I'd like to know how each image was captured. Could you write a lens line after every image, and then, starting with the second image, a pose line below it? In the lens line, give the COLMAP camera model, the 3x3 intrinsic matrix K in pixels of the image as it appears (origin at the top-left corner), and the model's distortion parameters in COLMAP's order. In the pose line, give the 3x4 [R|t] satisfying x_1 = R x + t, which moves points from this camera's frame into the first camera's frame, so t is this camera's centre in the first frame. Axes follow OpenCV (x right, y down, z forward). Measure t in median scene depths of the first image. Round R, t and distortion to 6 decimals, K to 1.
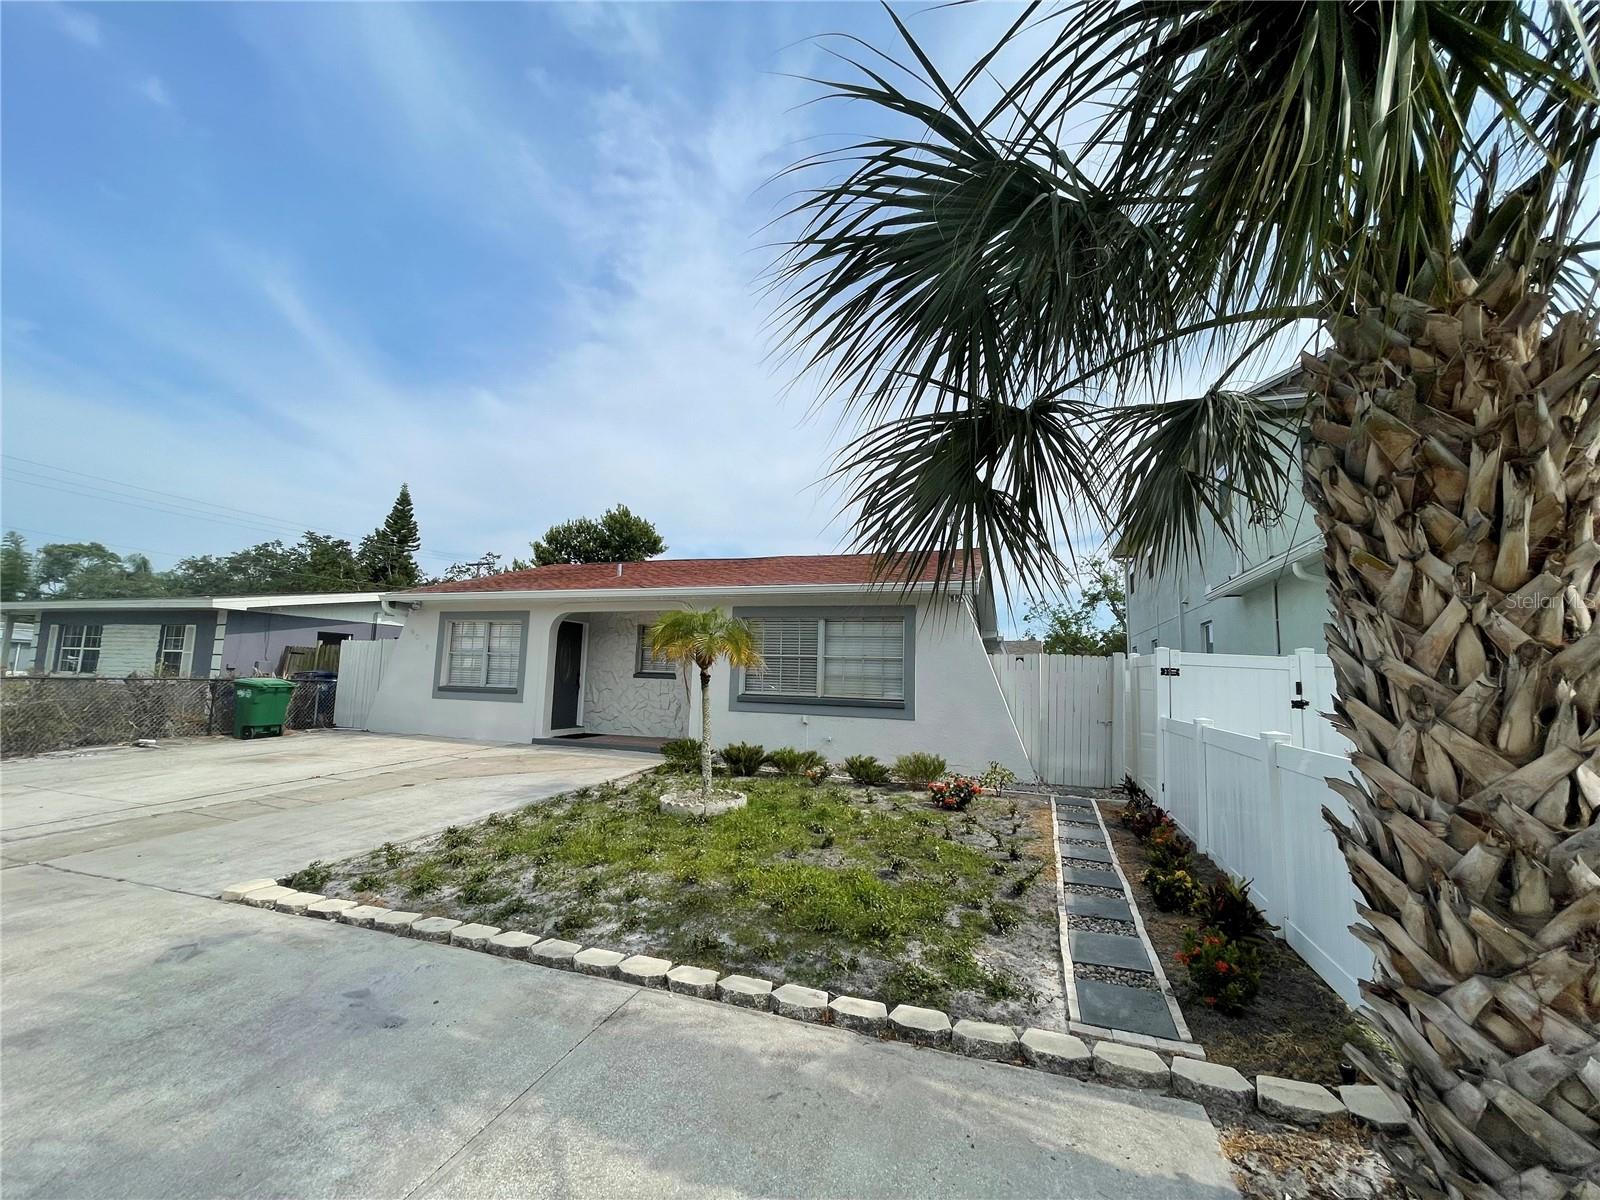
lens RADIAL K [[646.0, 0, 793.5], [0, 646.0, 598.9], [0, 0, 1]] dist [-0.005858, 0.000254]
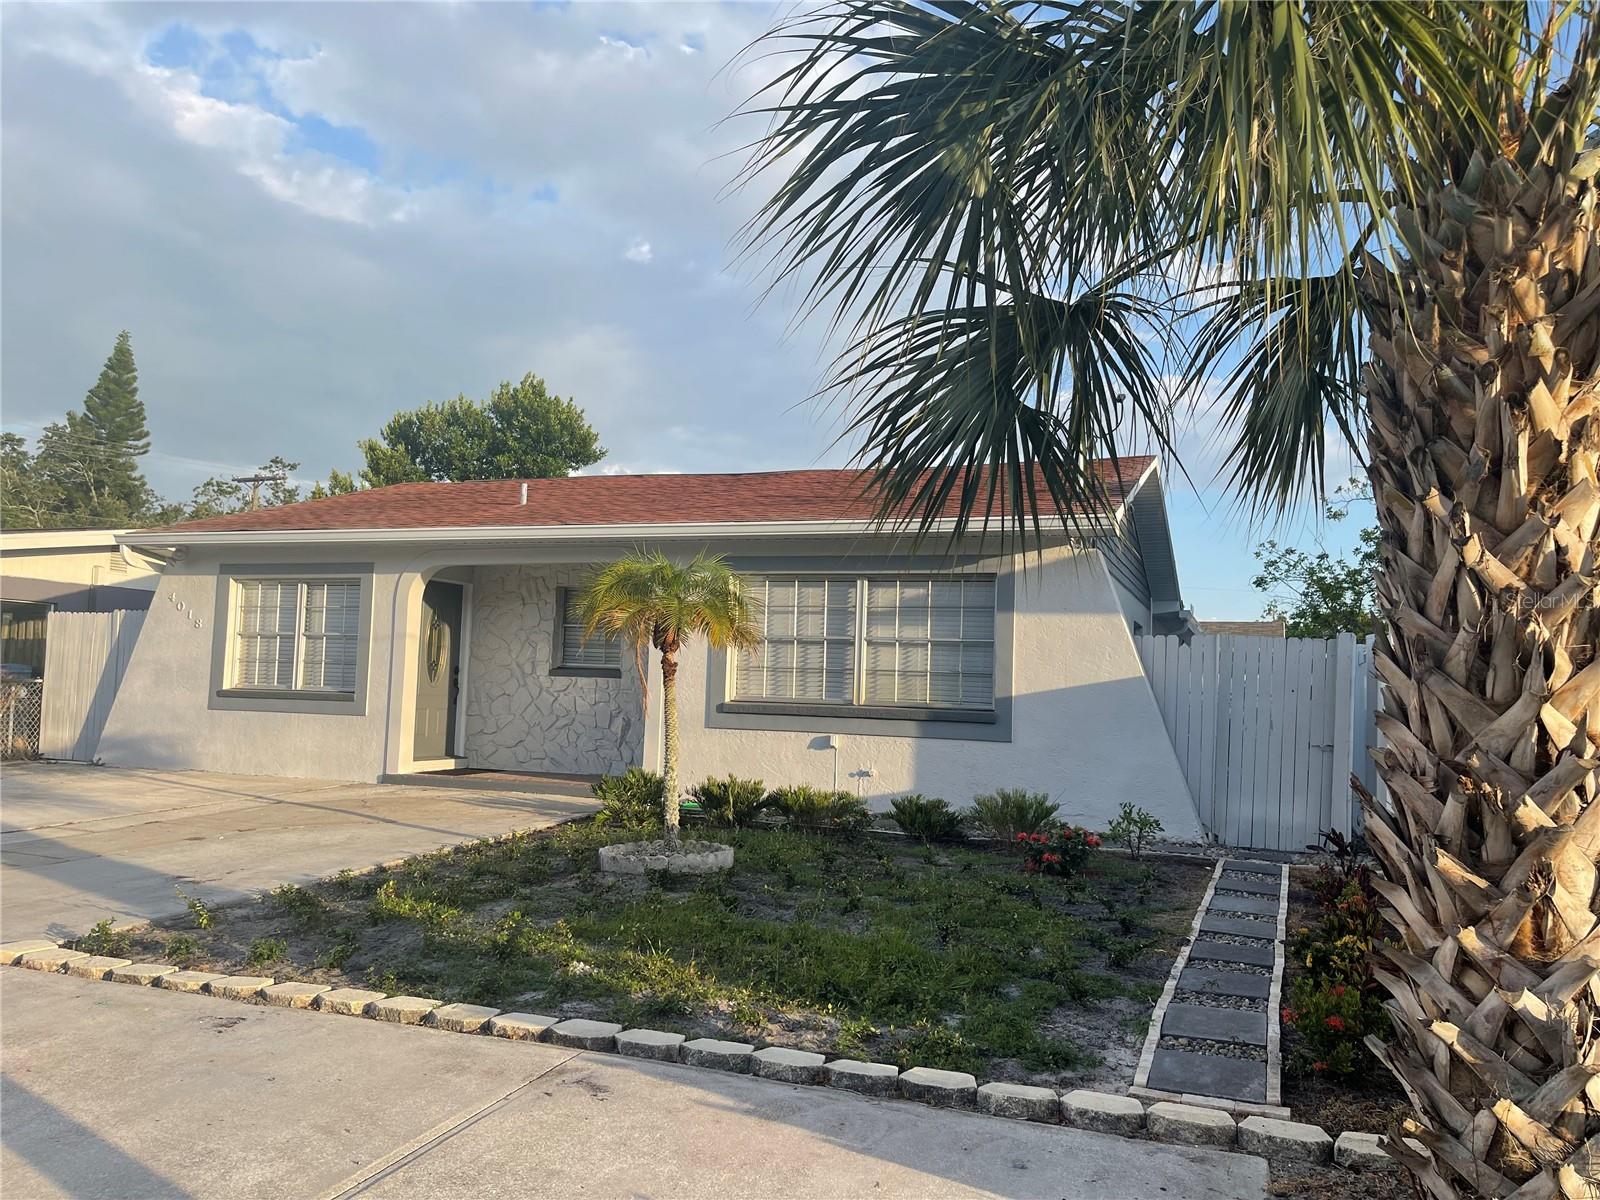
lens RADIAL K [[1202.3, 0, 798.4], [0, 1202.3, 585.3], [0, 0, 1]] dist [0.067503, -0.085078]
pose [[0.999490, 0.003802, -0.031715, 0.066745], [-0.002717, 0.999411, 0.034200, 0.003065], [0.031826, -0.034097, 0.998912, -0.429915]]
